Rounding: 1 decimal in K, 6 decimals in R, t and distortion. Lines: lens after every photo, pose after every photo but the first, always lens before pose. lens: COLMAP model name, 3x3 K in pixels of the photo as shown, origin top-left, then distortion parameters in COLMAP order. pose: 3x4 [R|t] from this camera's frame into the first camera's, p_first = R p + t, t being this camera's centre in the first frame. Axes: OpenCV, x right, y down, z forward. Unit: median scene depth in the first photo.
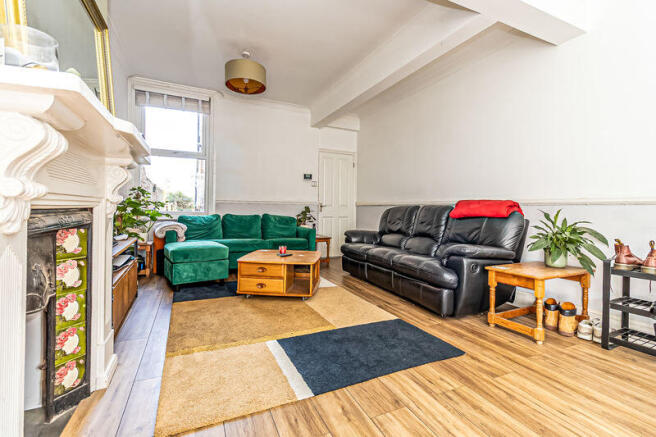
lens RADIAL K [[298.8, 0, 329.5], [0, 298.8, 211.8], [0, 0, 1]] dist [0.001499, -0.000145]
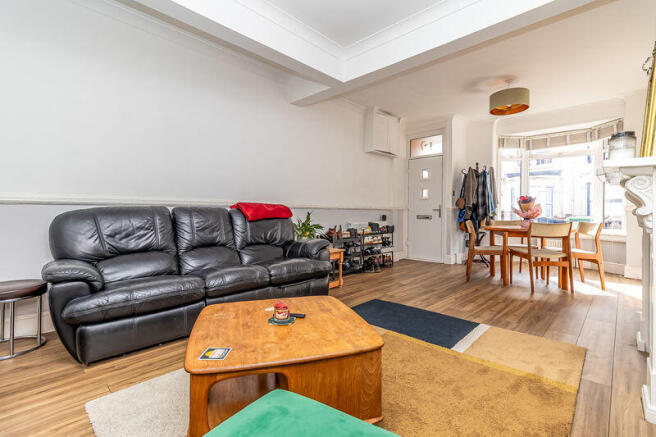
lens RADIAL K [[303.4, 0, 327.5], [0, 303.4, 213.0], [0, 0, 1]] dist [0.001385, 0.000630]
pose [[-0.353796, -0.032399, 0.934761, -0.895773], [-0.004869, 0.999450, 0.032798, -0.055757], [-0.935310, 0.007053, -0.353760, 1.610975]]
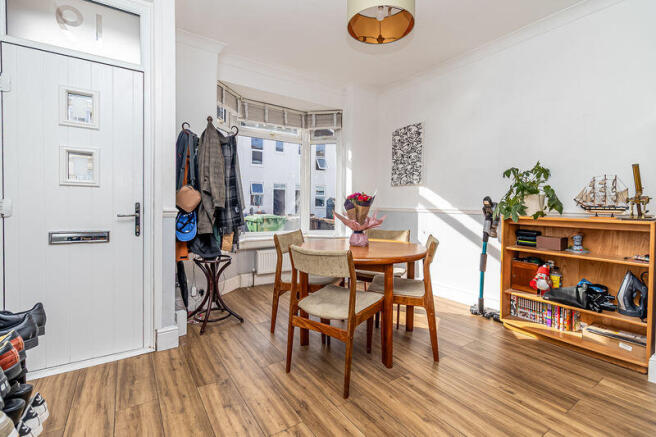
lens RADIAL K [[303.4, 0, 327.5], [0, 303.4, 213.0], [0, 0, 1]] dist [0.001385, 0.000630]
pose [[-0.985922, -0.025047, -0.165322, 0.694200], [-0.032505, 0.998565, 0.042567, -0.074529], [0.164018, 0.047341, -0.985321, 0.897180]]
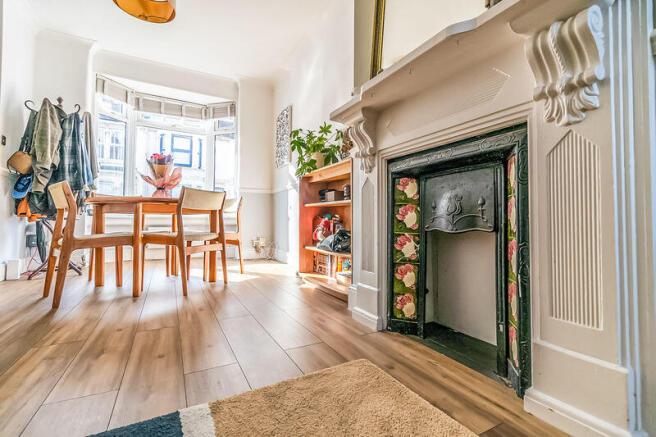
lens RADIAL K [[298.8, 0, 329.5], [0, 298.8, 211.8], [0, 0, 1]] dist [0.001499, -0.000145]
pose [[-0.997552, -0.028962, -0.063643, -0.202732], [-0.027279, 0.999259, -0.027154, 0.142464], [0.064383, -0.025351, -0.997603, 1.068858]]
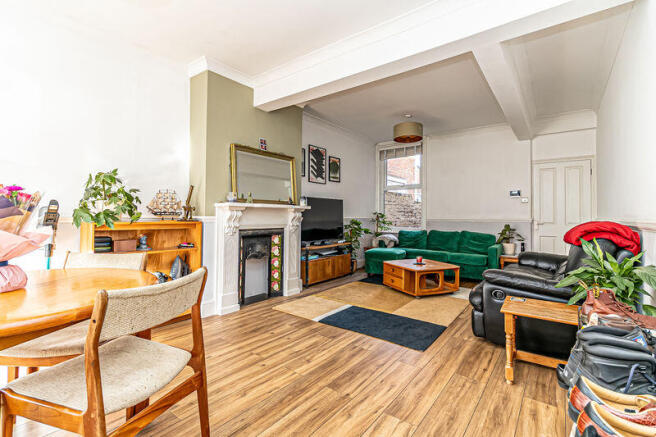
lens RADIAL K [[298.8, 0, 329.5], [0, 298.8, 211.8], [0, 0, 1]] dist [0.001499, -0.000145]
pose [[0.457440, -0.029416, -0.888754, 1.188521], [-0.008209, 0.999270, -0.037299, -0.040493], [0.889203, 0.024358, 0.456865, 0.075957]]
